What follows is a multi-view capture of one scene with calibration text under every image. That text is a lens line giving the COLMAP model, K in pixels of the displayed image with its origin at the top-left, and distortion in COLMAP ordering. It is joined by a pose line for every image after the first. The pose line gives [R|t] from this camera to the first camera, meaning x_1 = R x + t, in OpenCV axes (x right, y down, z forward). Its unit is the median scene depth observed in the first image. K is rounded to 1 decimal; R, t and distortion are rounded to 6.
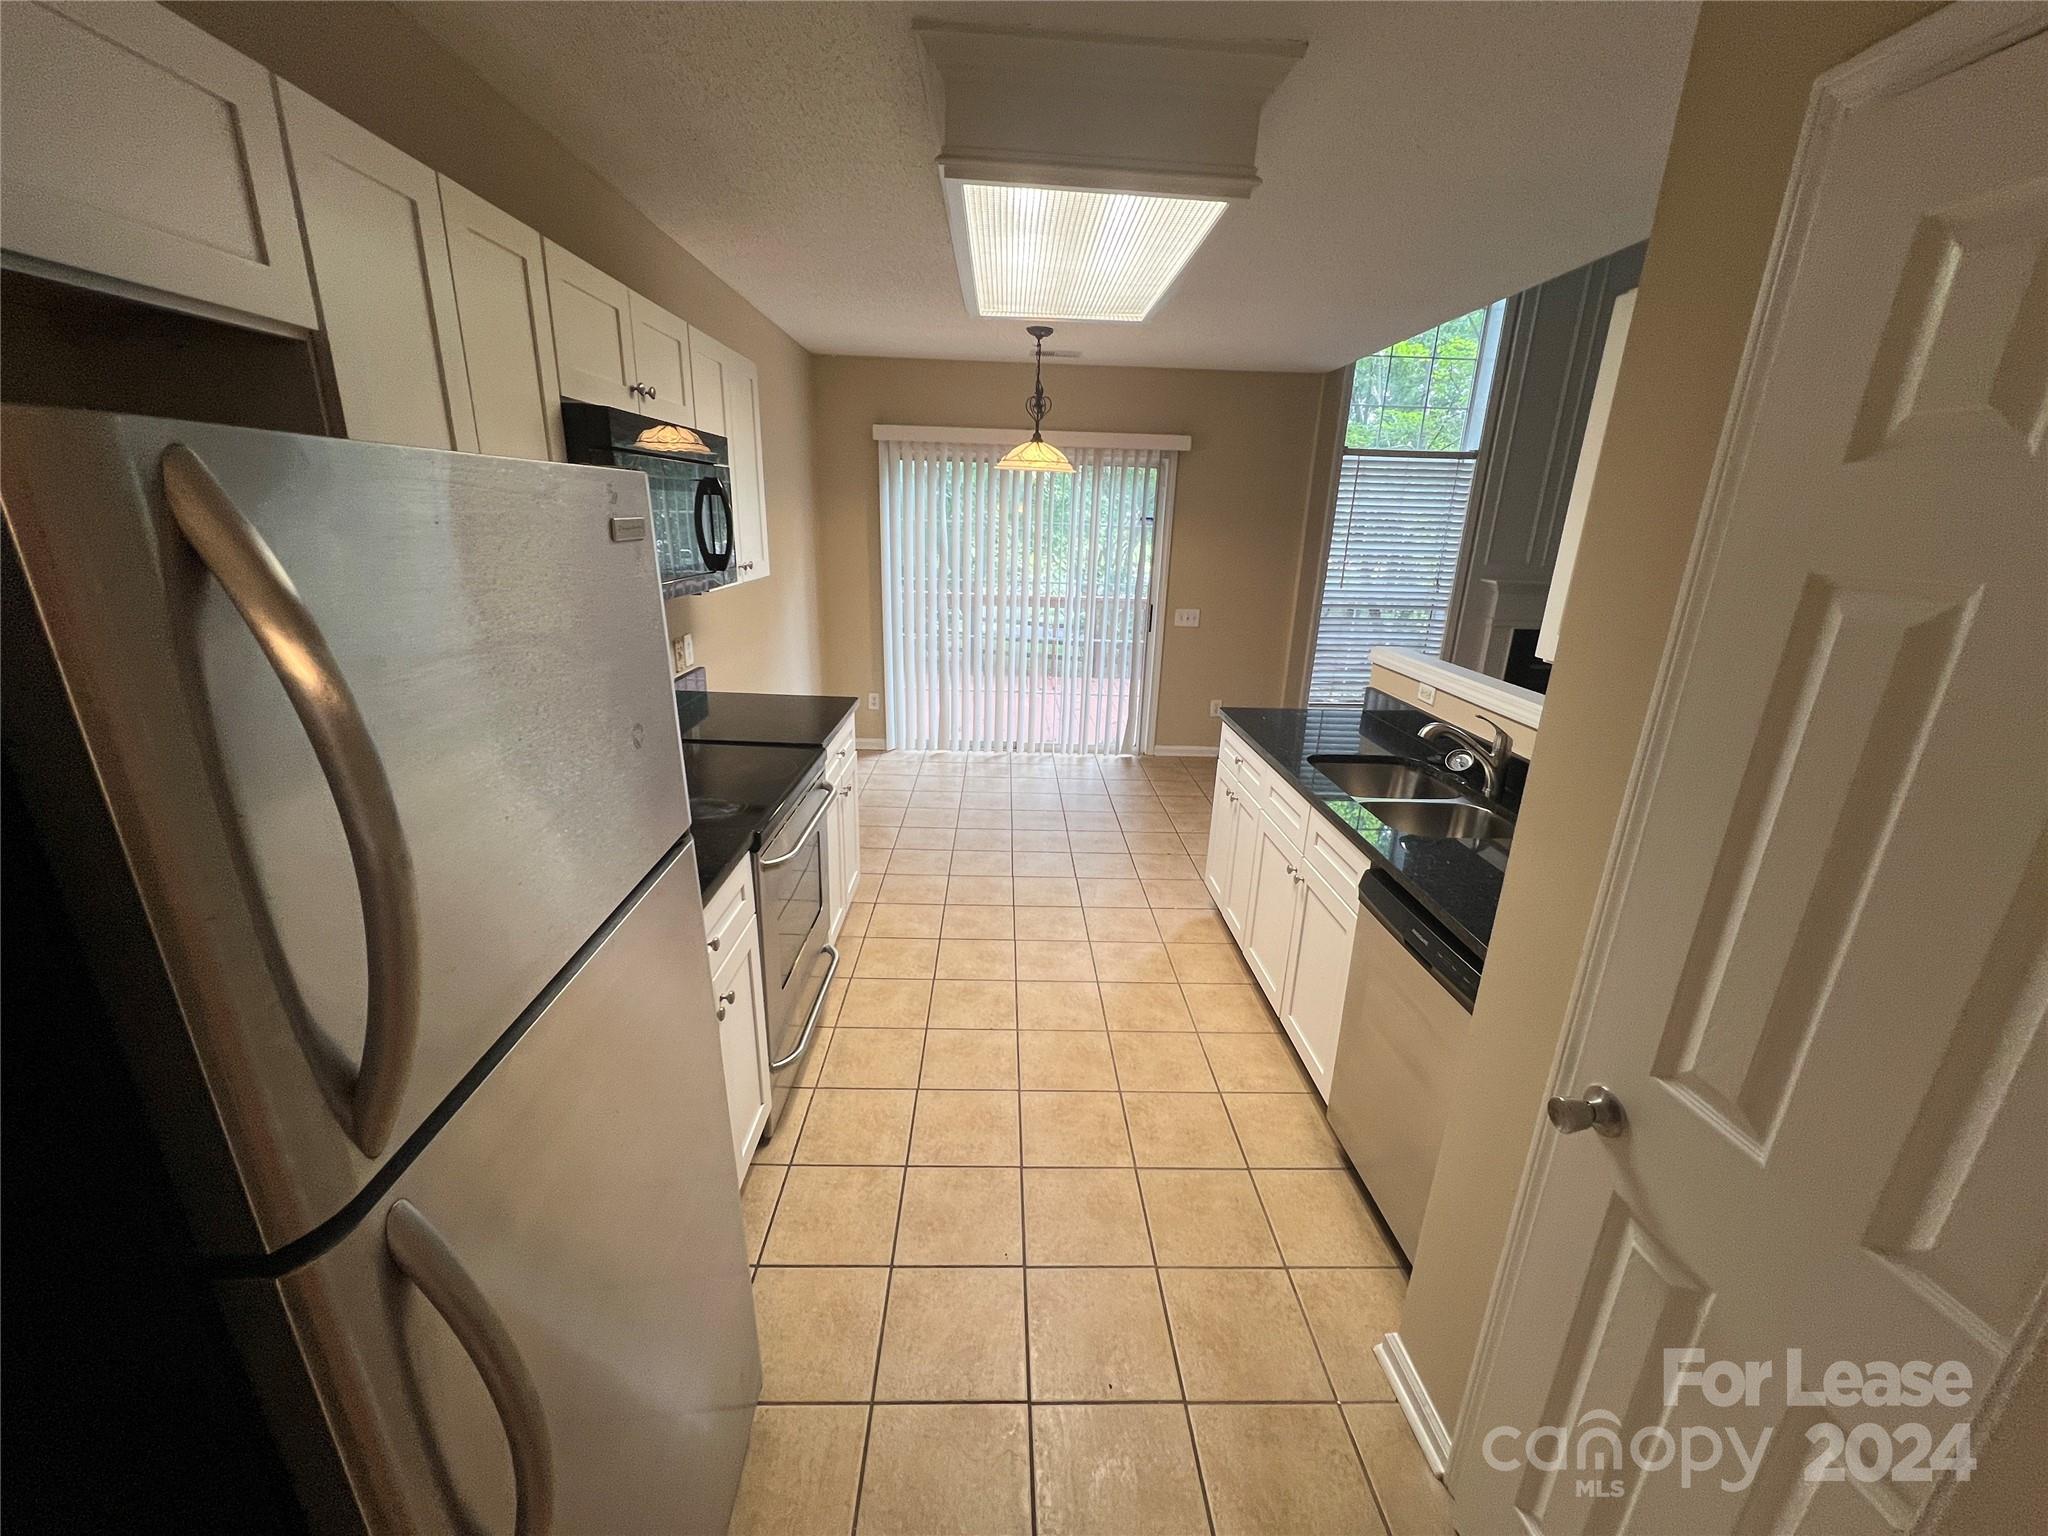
lens RADIAL K [[811.2, 0, 1022.3], [0, 811.2, 772.5], [0, 0, 1]] dist [-0.000622, 0.000298]
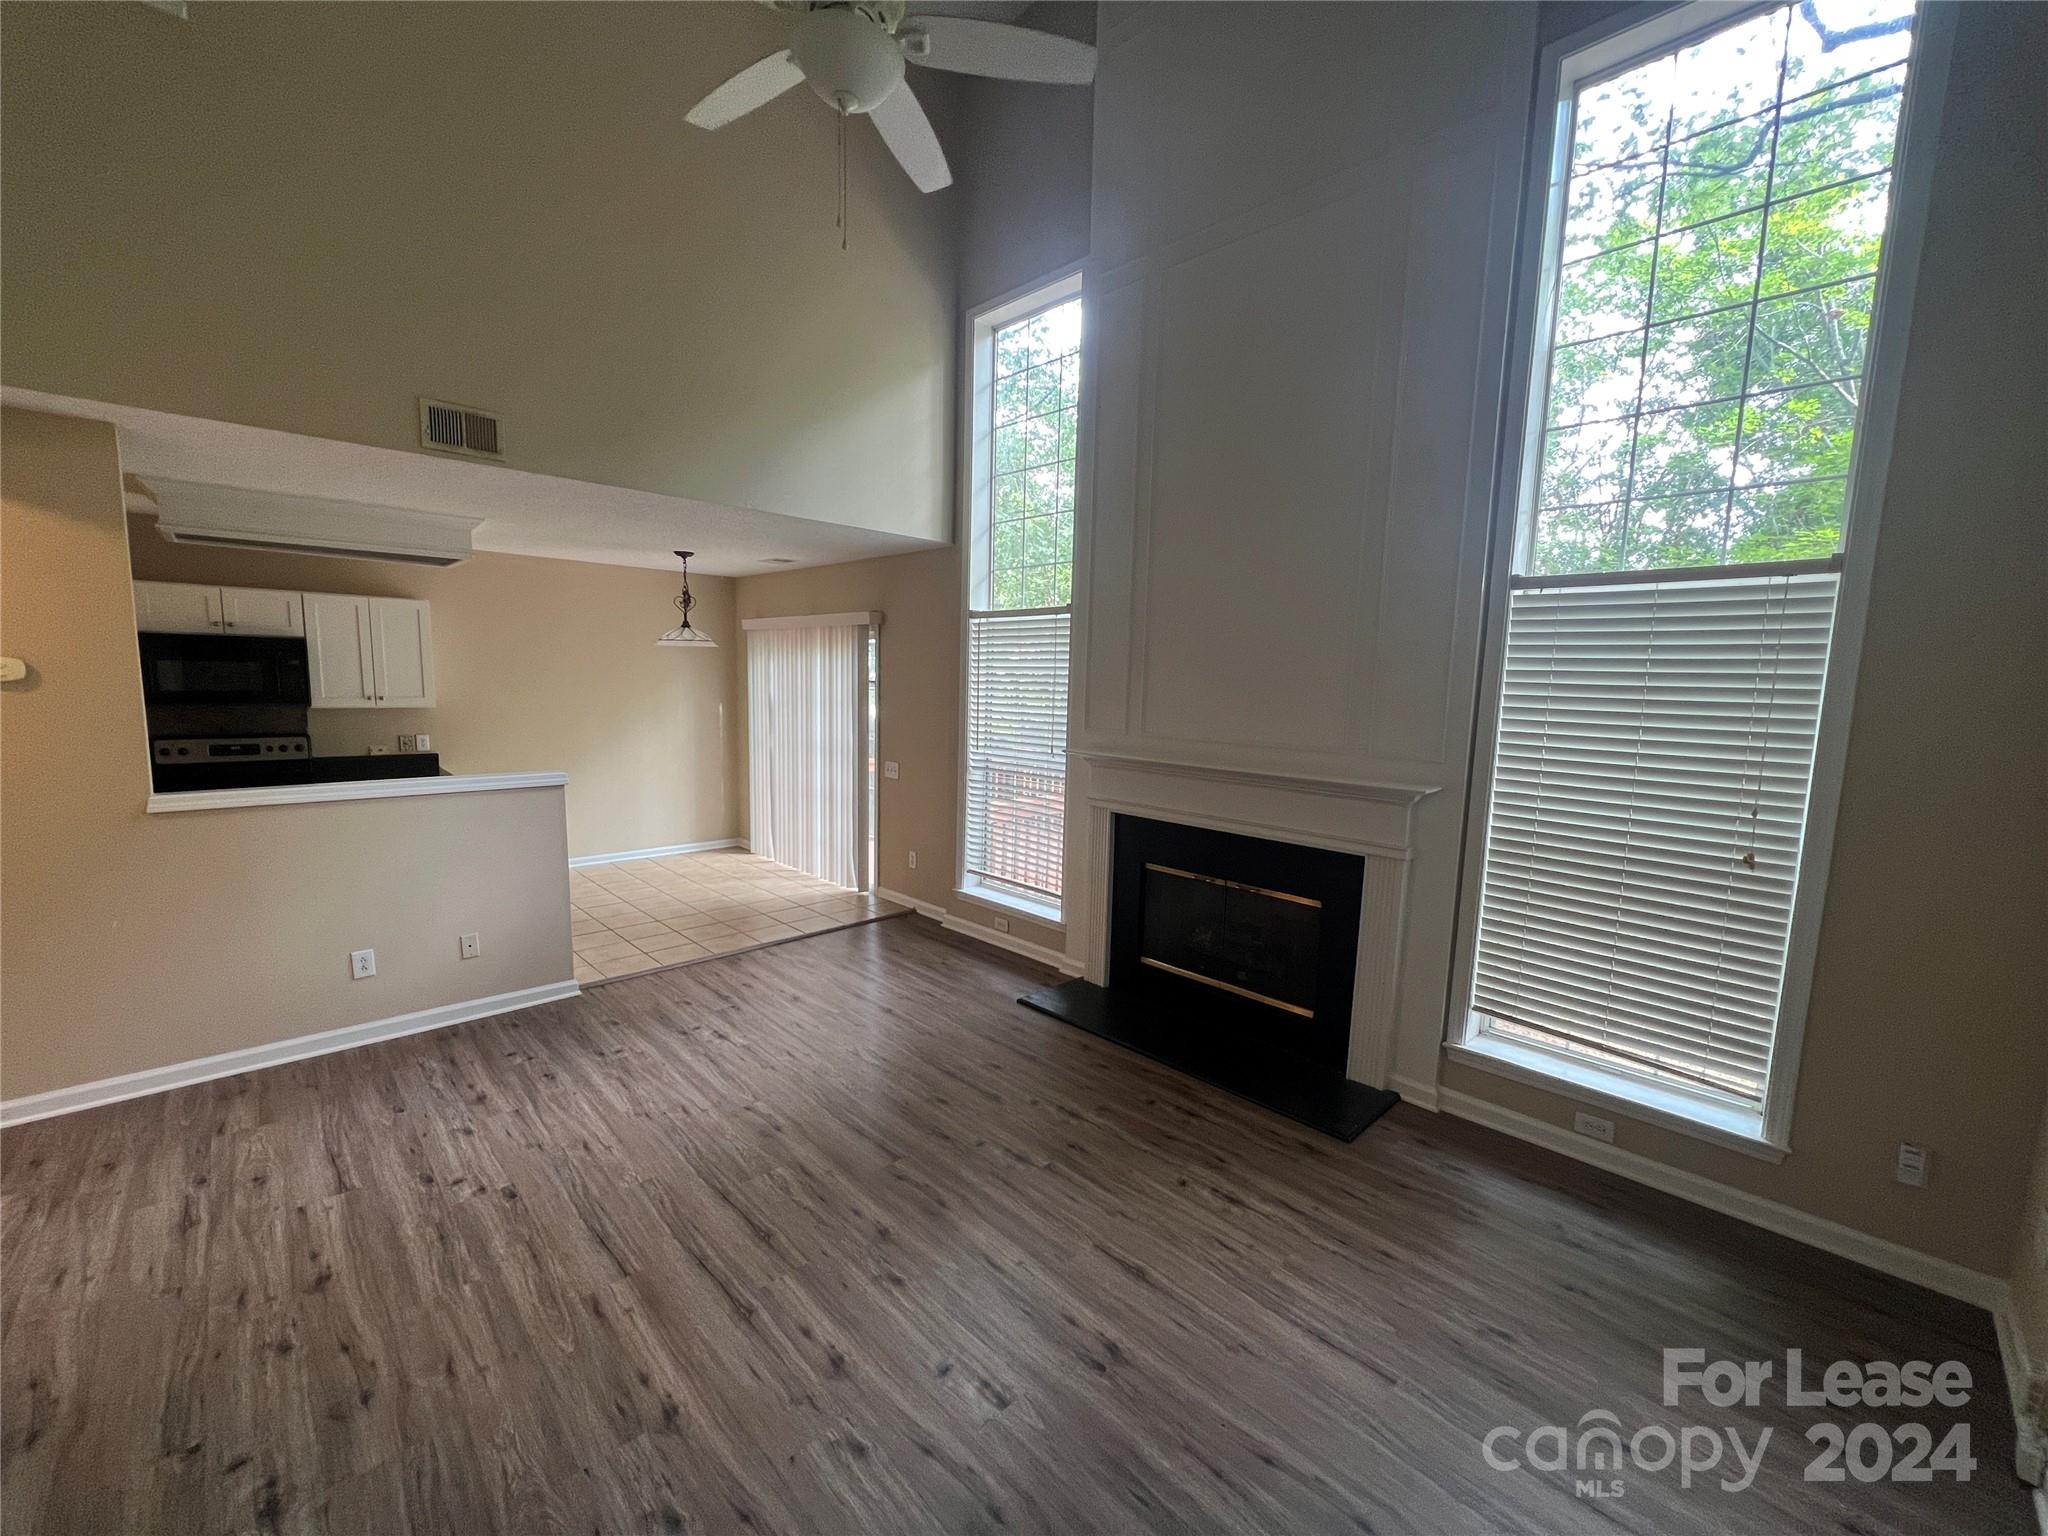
lens RADIAL K [[811.2, 0, 1033.9], [0, 811.2, 763.5], [0, 0, 1]] dist [-0.000622, 0.000298]
pose [[0.691514, 0.065886, -0.719352, 1.858118], [-0.222219, 0.966943, -0.125056, -0.176776], [0.687334, 0.246332, 0.683296, 0.659338]]
